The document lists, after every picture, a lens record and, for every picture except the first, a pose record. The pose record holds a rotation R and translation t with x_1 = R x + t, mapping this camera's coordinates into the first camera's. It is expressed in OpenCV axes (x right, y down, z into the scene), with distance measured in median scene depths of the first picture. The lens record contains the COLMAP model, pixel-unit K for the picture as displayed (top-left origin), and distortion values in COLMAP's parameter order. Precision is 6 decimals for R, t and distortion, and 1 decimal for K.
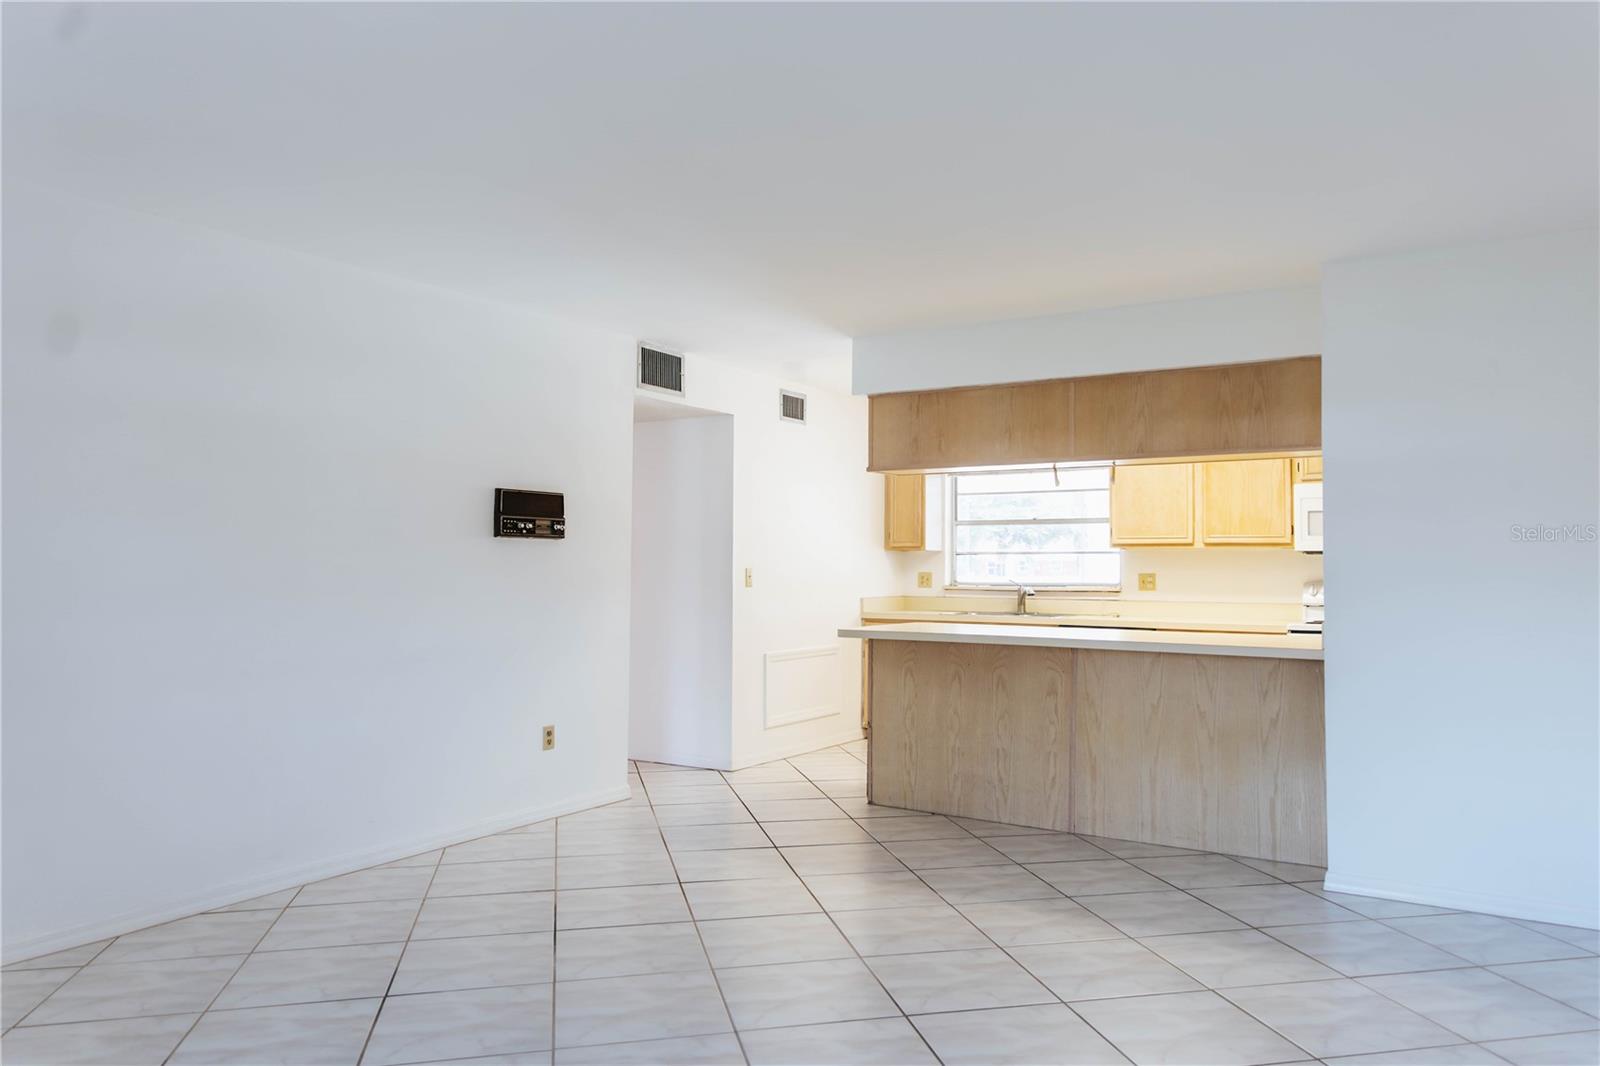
lens RADIAL K [[1091.2, 0, 798.1], [0, 1091.2, 530.9], [0, 0, 1]] dist [-0.001567, -0.010514]
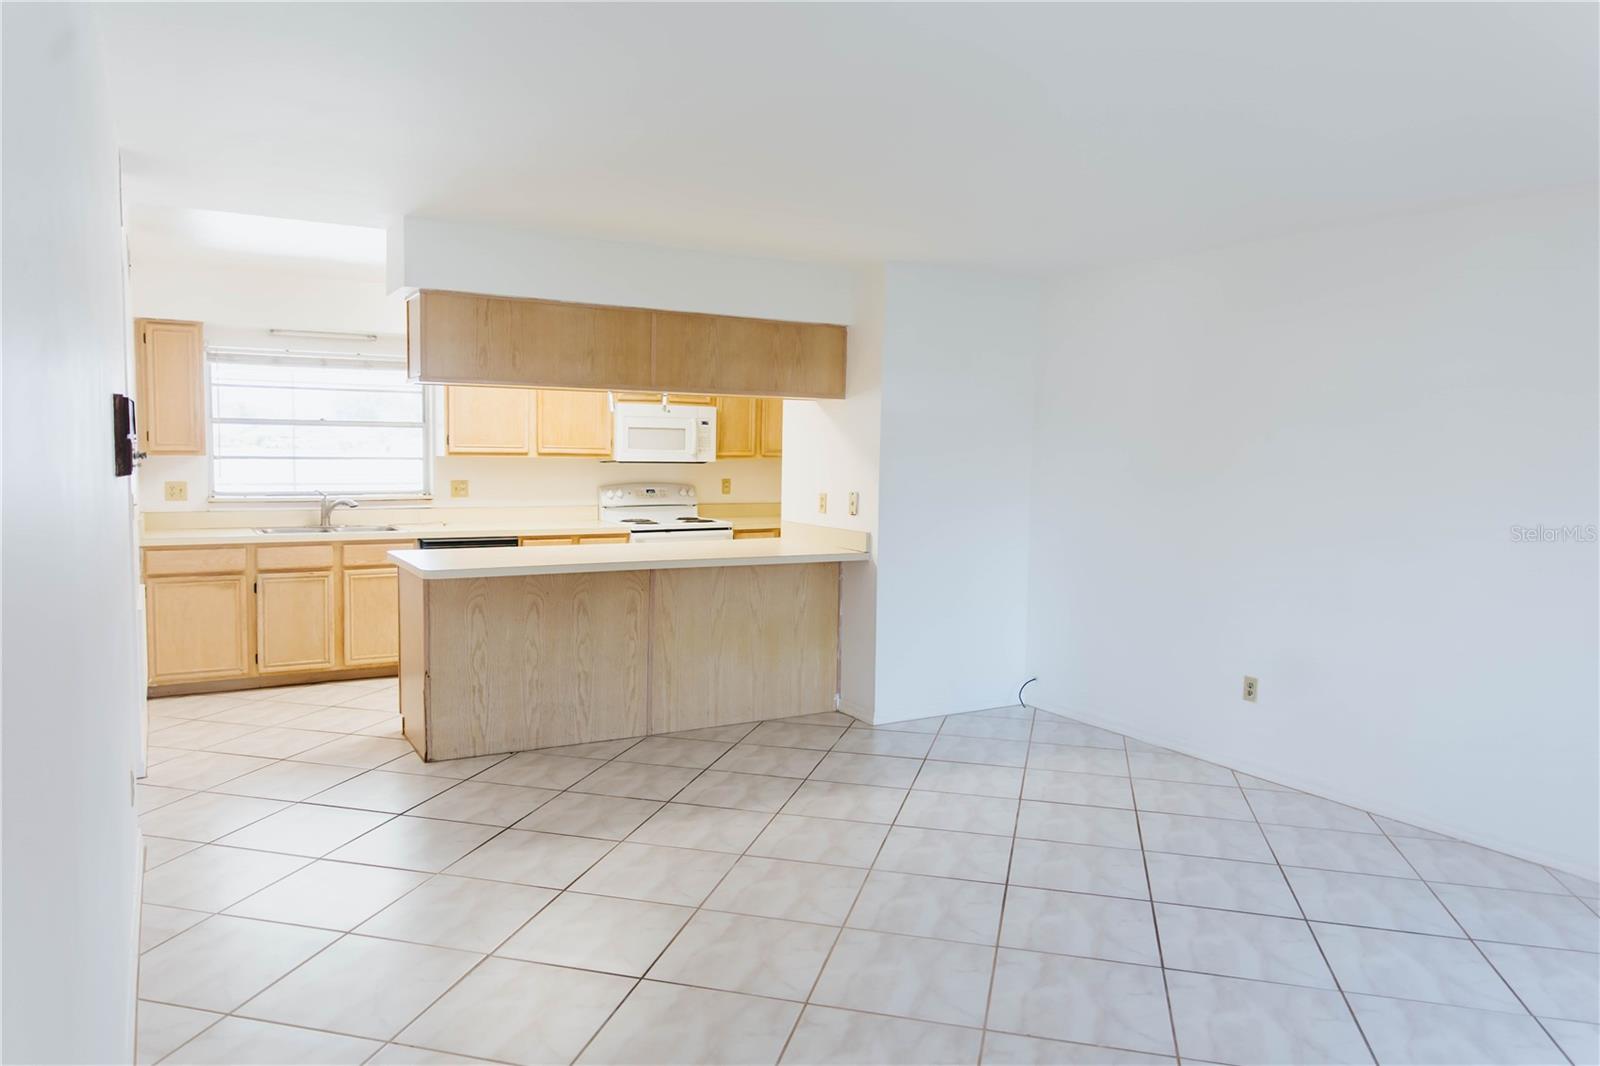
lens RADIAL K [[1091.2, 0, 770.3], [0, 1091.2, 542.6], [0, 0, 1]] dist [-0.001567, -0.010514]
pose [[0.467987, -0.078086, 0.880279, -0.596563], [-0.042135, 0.992984, 0.110485, -0.037123], [-0.882730, -0.088796, 0.461414, 0.382239]]
